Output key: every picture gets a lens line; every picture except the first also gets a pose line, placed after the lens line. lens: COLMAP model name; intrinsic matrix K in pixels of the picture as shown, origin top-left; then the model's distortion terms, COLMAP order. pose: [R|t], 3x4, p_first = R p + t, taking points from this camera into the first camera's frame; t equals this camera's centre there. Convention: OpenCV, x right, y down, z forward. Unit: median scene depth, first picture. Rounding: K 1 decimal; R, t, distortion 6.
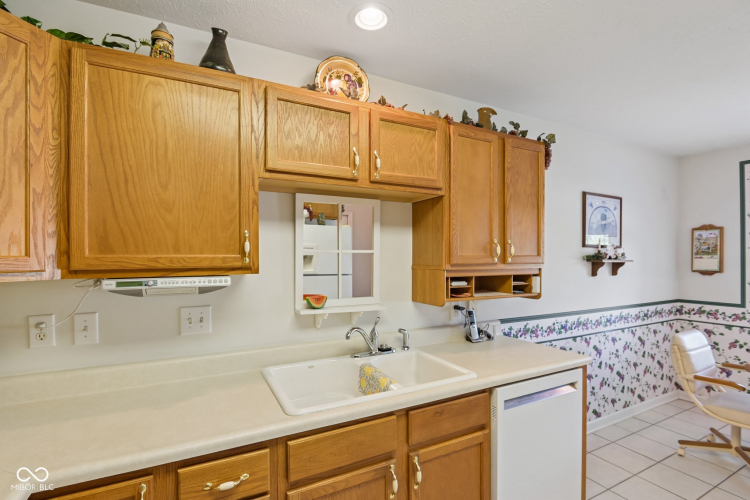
lens RADIAL K [[352.8, 0, 370.0], [0, 352.8, 259.0], [0, 0, 1]] dist [-0.007499, -0.005195]
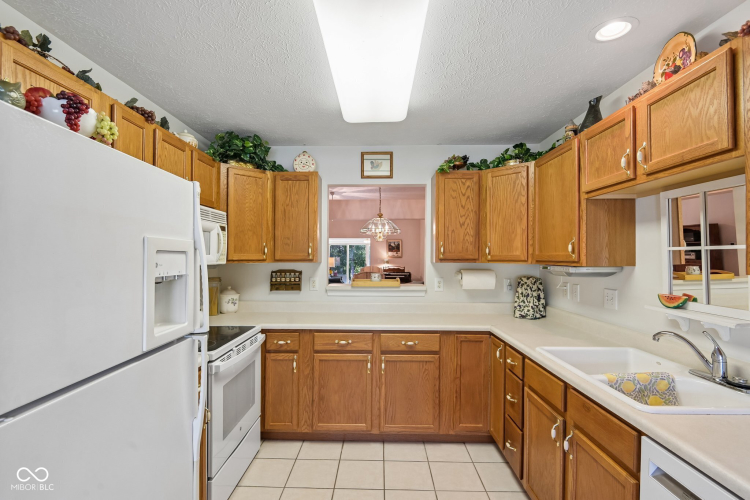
lens RADIAL K [[352.8, 0, 371.8], [0, 352.8, 255.2], [0, 0, 1]] dist [-0.007499, -0.005195]
pose [[-0.476766, 0.000099, -0.879030, 0.654183], [-0.004346, 0.999988, 0.002470, -0.002007], [0.879020, 0.004998, -0.476760, 0.442488]]
